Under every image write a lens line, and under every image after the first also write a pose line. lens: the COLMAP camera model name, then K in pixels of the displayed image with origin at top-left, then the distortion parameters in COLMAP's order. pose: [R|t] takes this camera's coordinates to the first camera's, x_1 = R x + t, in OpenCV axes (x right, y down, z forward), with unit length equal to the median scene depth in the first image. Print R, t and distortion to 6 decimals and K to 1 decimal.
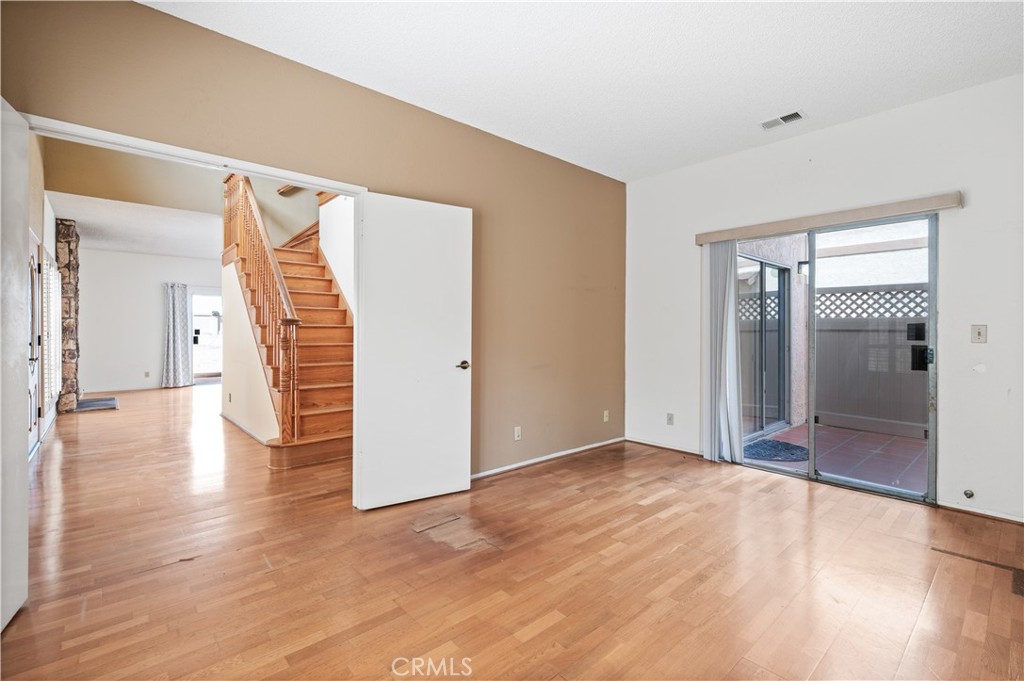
lens RADIAL K [[463.8, 0, 511.8], [0, 463.8, 331.0], [0, 0, 1]] dist [0.004057, -0.000630]
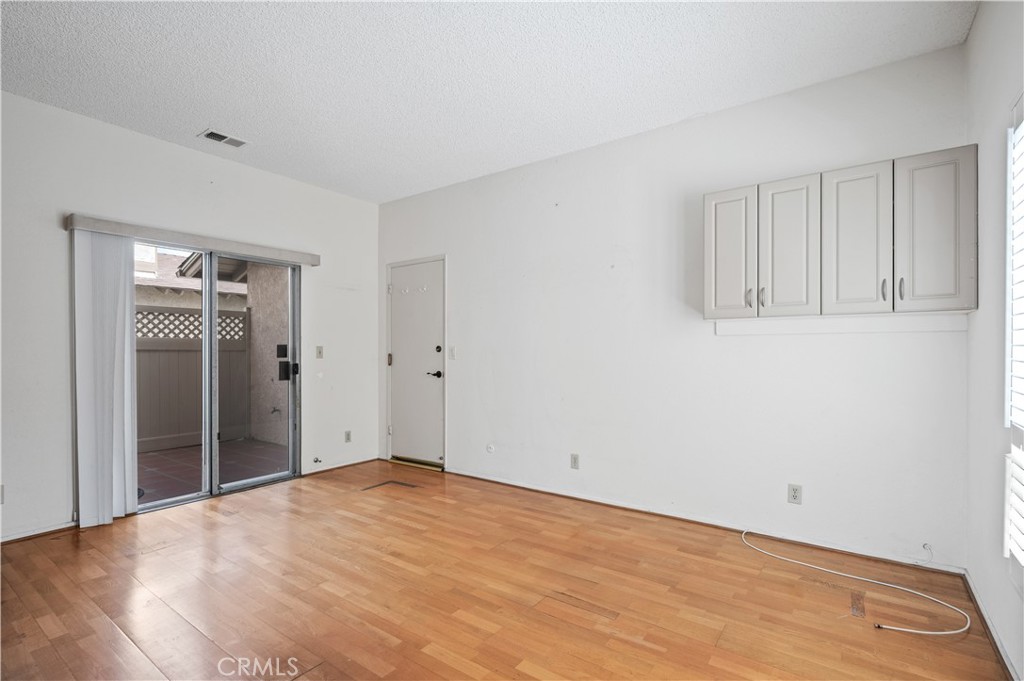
lens RADIAL K [[463.8, 0, 530.7], [0, 463.8, 350.5], [0, 0, 1]] dist [0.004057, -0.000630]
pose [[-0.228798, -0.005049, 0.973461, -0.562840], [0.002548, 0.999980, 0.005785, -0.005827], [-0.973471, 0.003804, -0.228781, 0.611841]]
